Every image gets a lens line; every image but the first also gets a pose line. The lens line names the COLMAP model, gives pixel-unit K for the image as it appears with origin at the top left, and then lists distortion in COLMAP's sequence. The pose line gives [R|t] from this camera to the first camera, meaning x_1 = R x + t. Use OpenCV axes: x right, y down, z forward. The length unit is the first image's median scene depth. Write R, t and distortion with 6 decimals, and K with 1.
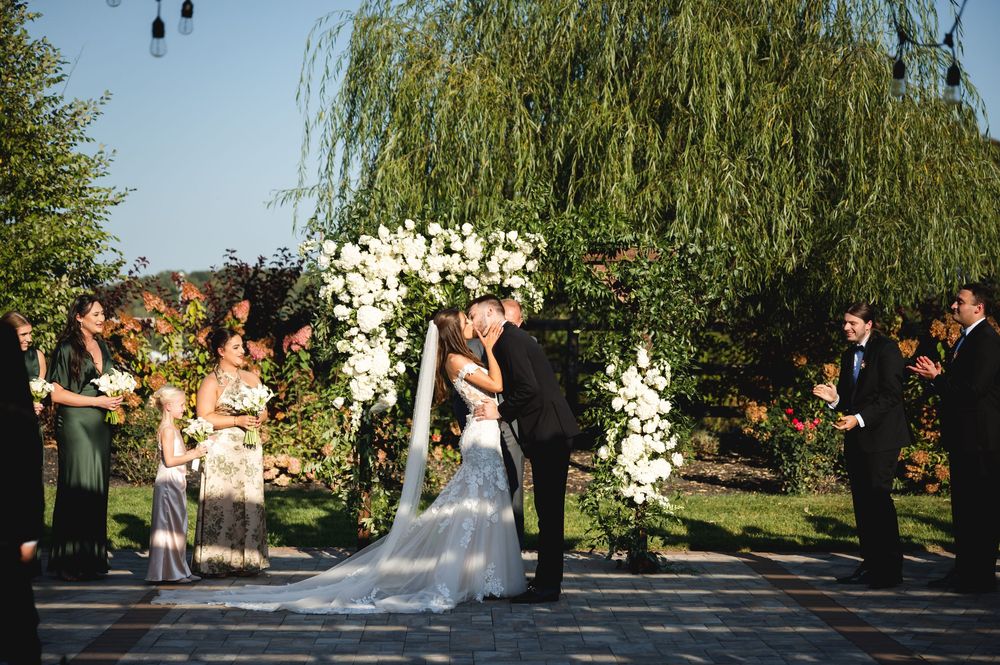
lens RADIAL K [[1998.6, 0, 500.2], [0, 1998.6, 330.9], [0, 0, 1]] dist [0.034243, 0.000000]
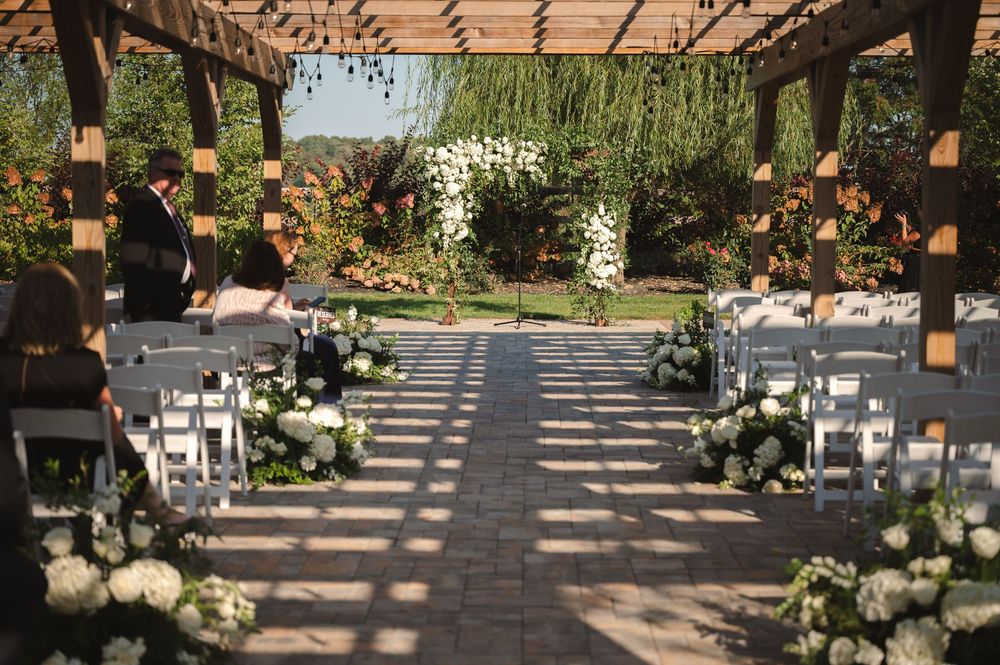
lens RADIAL K [[1998.6, 0, 502.3], [0, 1998.6, 333.2], [0, 0, 1]] dist [0.034243, 0.000000]
pose [[0.999407, -0.004121, -0.034184, 0.042810], [0.006470, 0.997604, 0.068875, -0.000354], [0.033819, -0.069055, 0.997039, -0.843085]]
